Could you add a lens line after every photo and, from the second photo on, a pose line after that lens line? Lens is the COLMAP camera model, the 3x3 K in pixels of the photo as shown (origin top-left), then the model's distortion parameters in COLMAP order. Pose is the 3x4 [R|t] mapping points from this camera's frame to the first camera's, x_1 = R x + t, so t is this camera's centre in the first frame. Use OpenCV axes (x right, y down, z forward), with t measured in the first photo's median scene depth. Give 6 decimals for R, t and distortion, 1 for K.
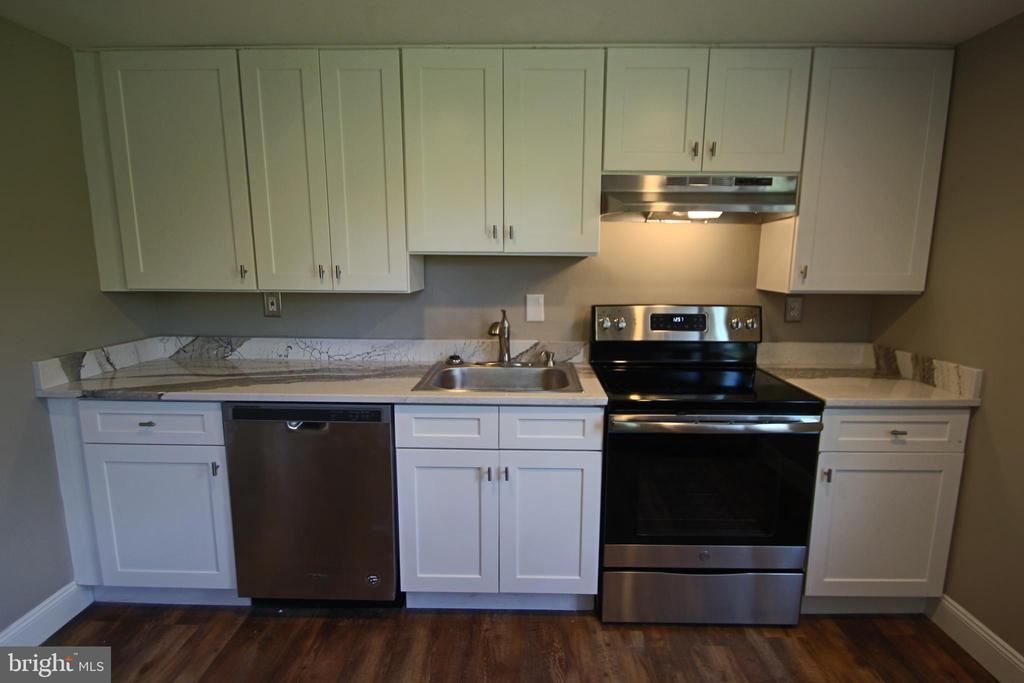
lens RADIAL K [[525.4, 0, 533.1], [0, 525.4, 346.8], [0, 0, 1]] dist [0.011315, -0.013916]
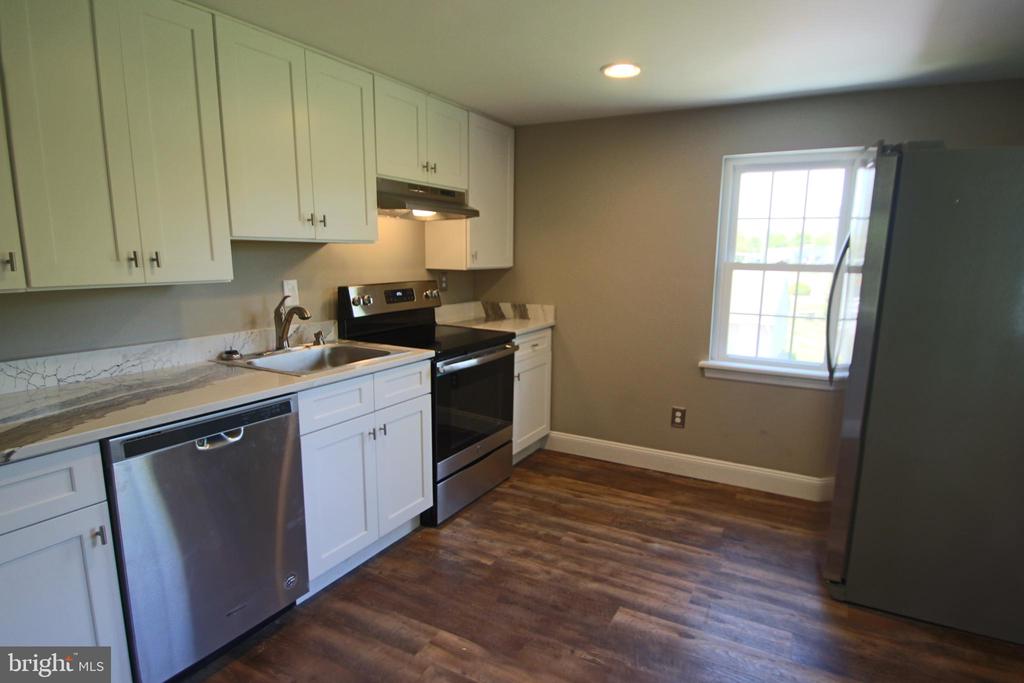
lens RADIAL K [[556.7, 0, 512.0], [0, 556.7, 341.5], [0, 0, 1]] dist [-0.000931, -0.001031]
pose [[0.491295, -0.140338, 0.859613, -0.895878], [0.135336, 0.987247, 0.083827, -0.016577], [-0.860415, 0.075153, 0.504022, 0.110238]]
